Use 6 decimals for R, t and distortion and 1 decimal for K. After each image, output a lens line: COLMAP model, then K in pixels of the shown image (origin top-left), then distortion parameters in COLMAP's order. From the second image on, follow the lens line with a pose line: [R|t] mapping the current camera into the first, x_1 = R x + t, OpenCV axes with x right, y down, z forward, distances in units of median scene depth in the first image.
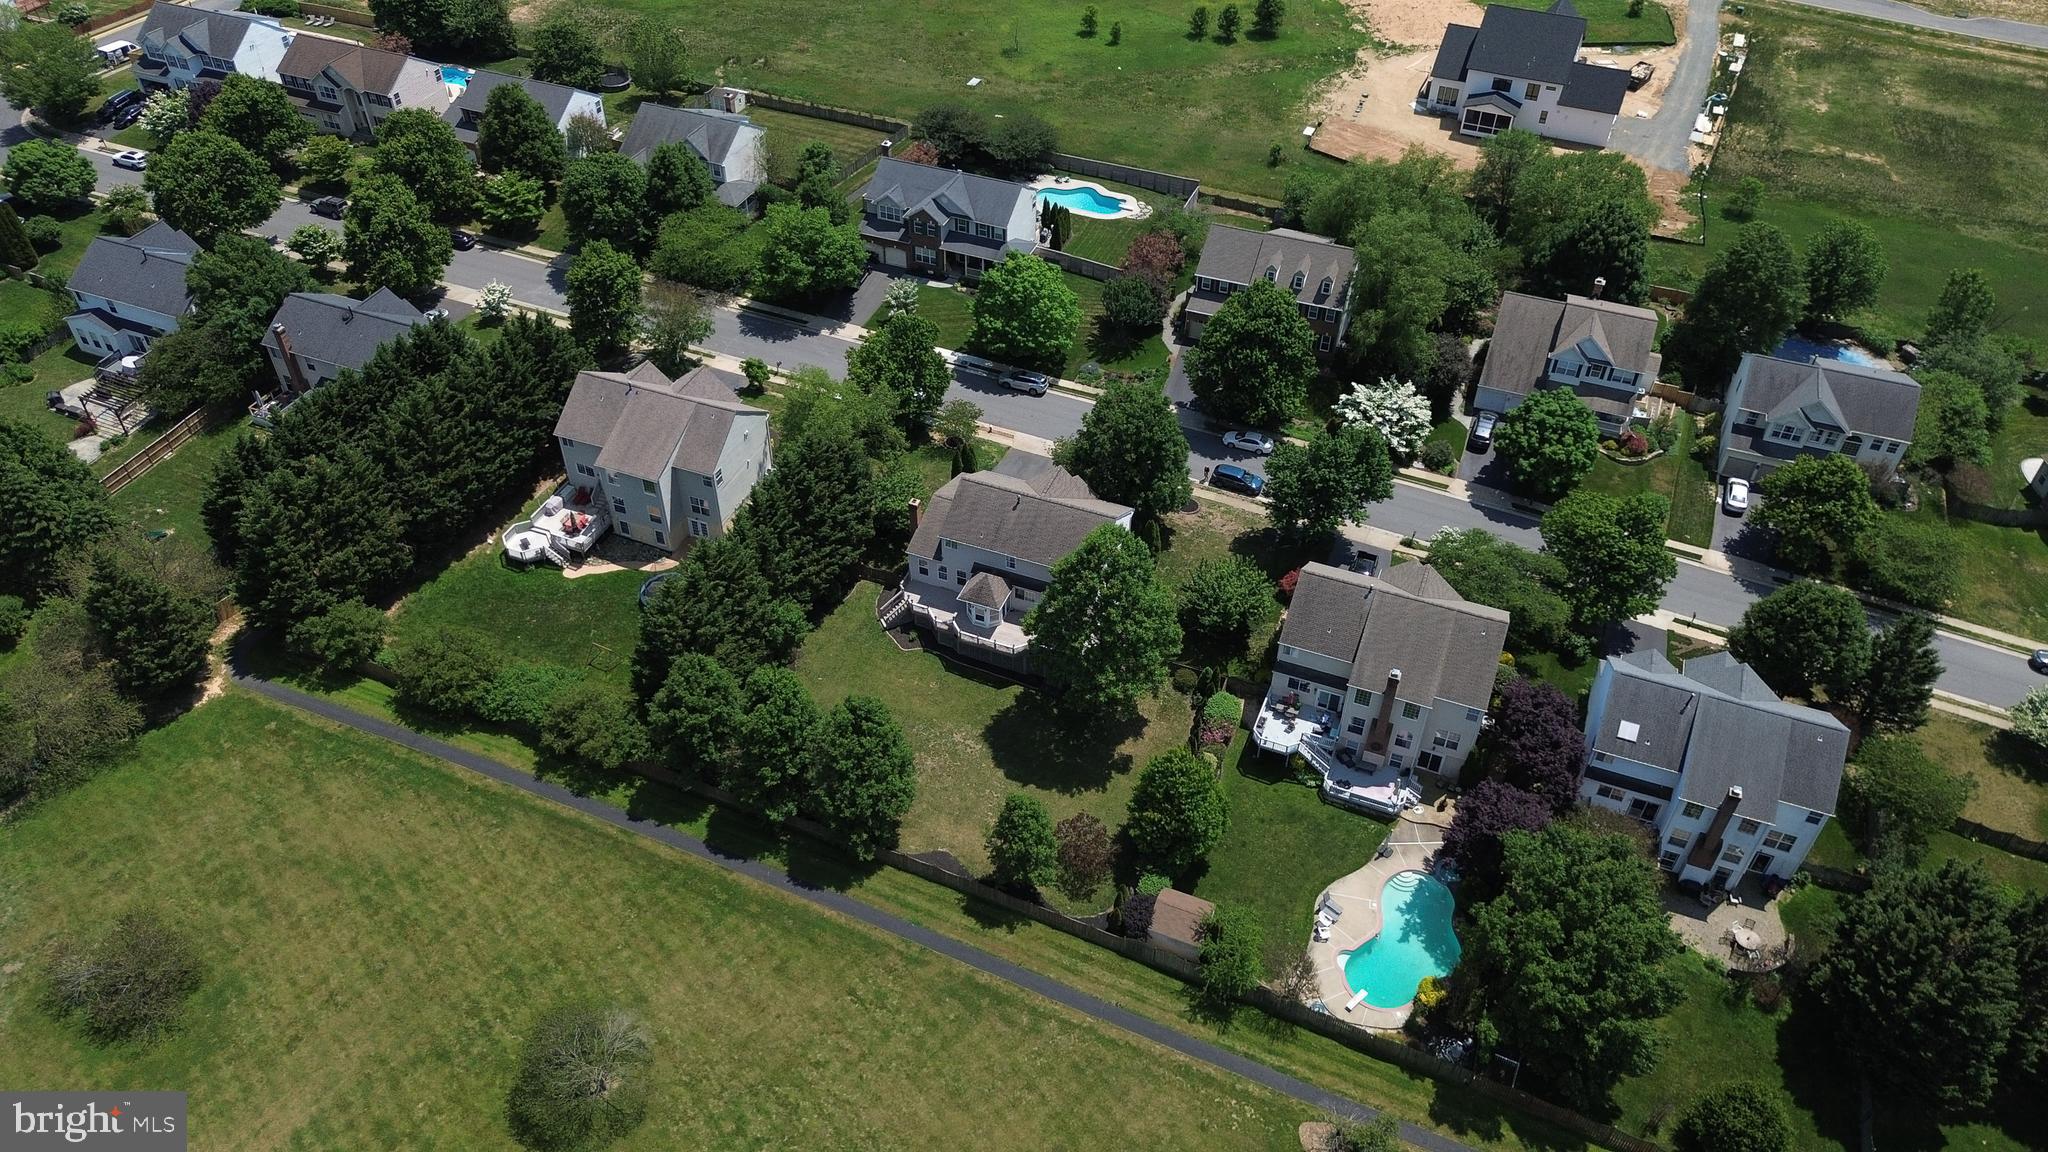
lens RADIAL K [[1452.5, 0, 1018.5], [0, 1452.5, 574.1], [0, 0, 1]] dist [0.057996, -0.053628]
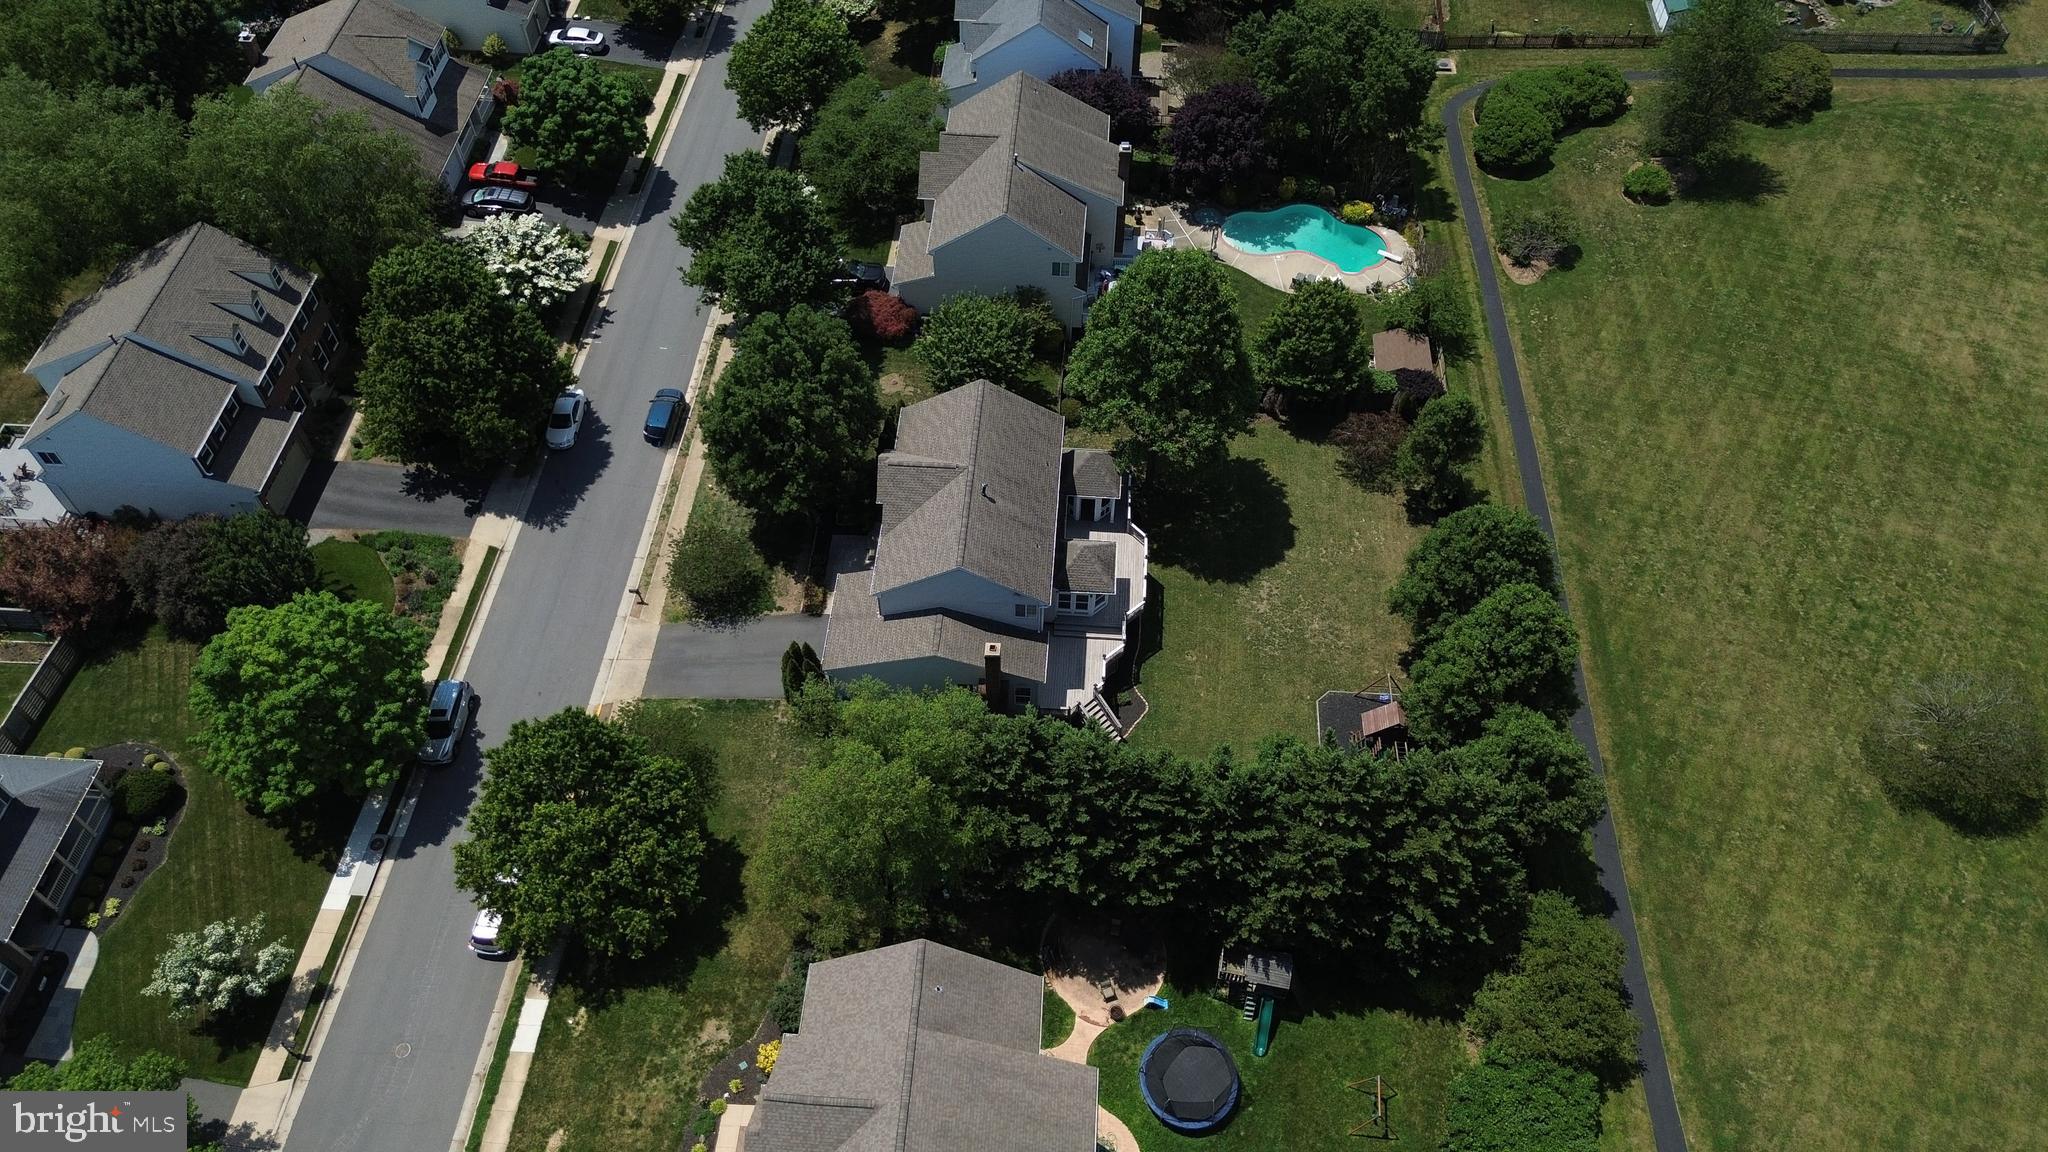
lens RADIAL K [[1452.5, 0, 1019.0], [0, 1452.5, 572.4], [0, 0, 1]] dist [0.057996, -0.053628]
pose [[-0.306848, -0.759001, 0.574249, -0.412764], [0.629400, 0.290767, 0.720632, -0.506266], [-0.713933, 0.582557, 0.388494, 0.754676]]
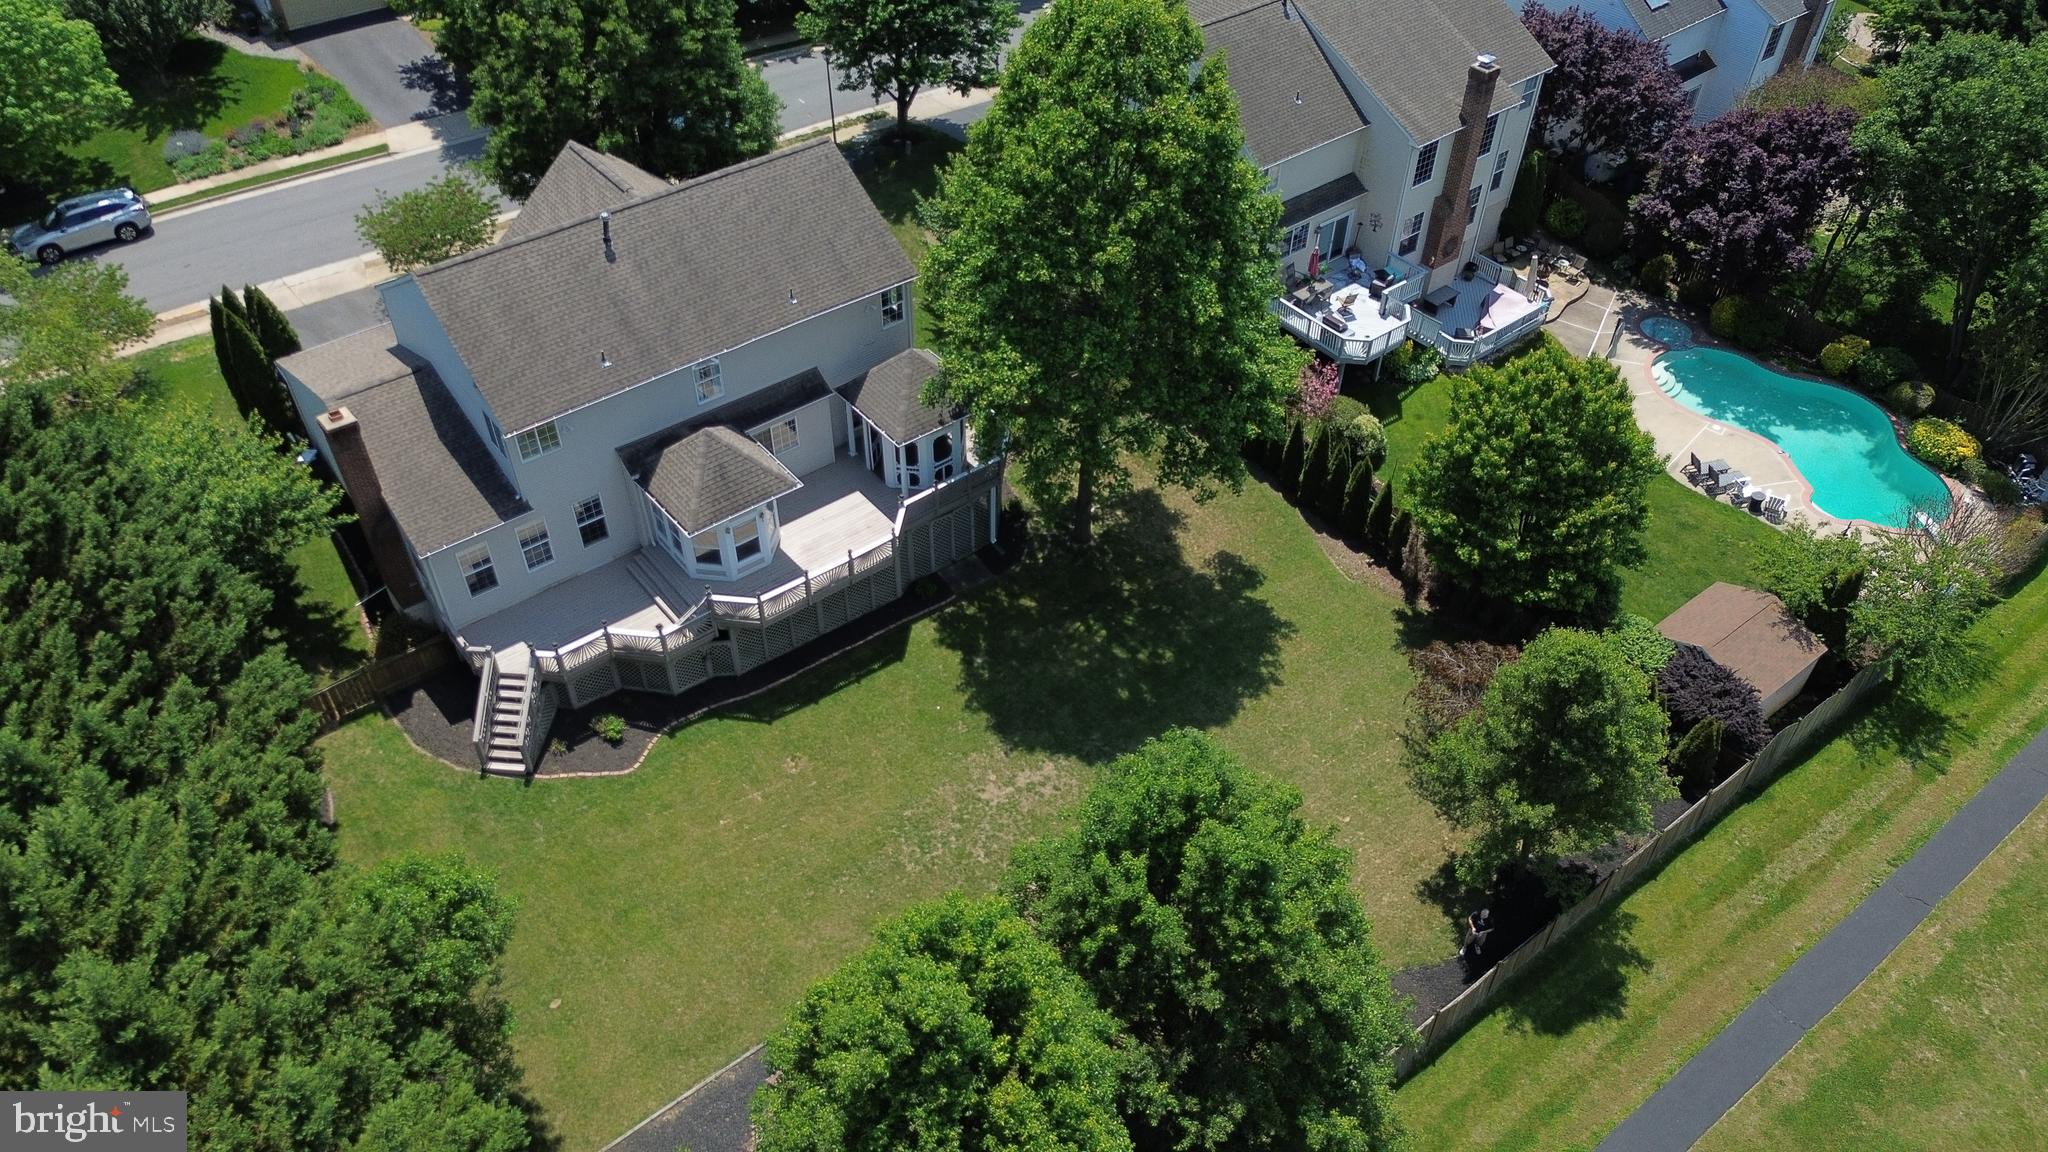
lens RADIAL K [[1452.5, 0, 1023.4], [0, 1452.5, 572.0], [0, 0, 1]] dist [0.057996, -0.053628]
pose [[0.495820, -0.596053, 0.631573, -0.227774], [0.574605, 0.770473, 0.276044, -0.026630], [-0.651147, 0.226037, 0.724511, 0.690159]]
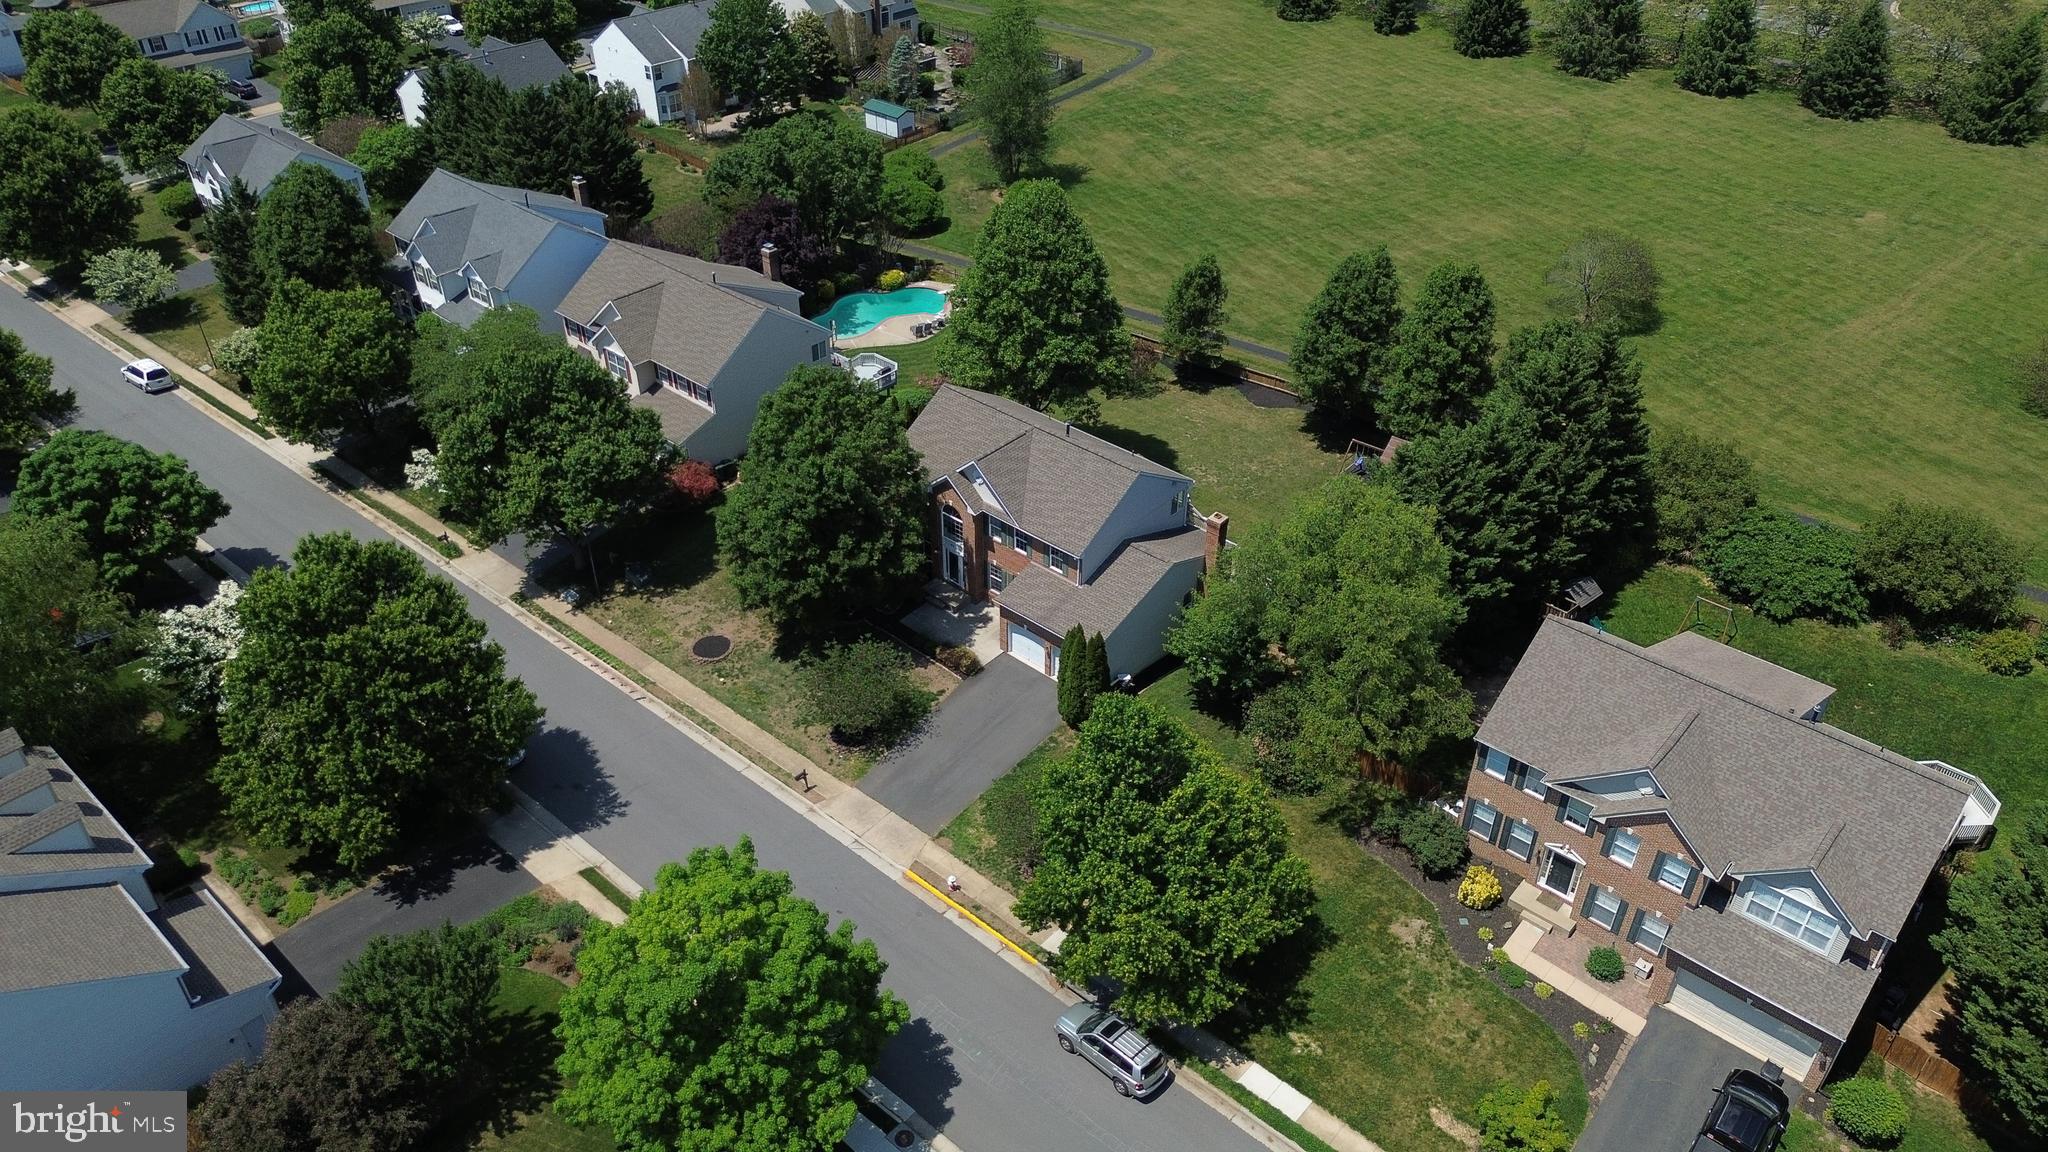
lens RADIAL K [[1452.5, 0, 1019.7], [0, 1452.5, 568.3], [0, 0, 1]] dist [0.057996, -0.053628]
pose [[-0.939255, -0.205748, 0.274712, -0.168119], [0.221509, 0.248004, 0.943095, -0.644050], [-0.262170, 0.946658, -0.187364, 1.183974]]
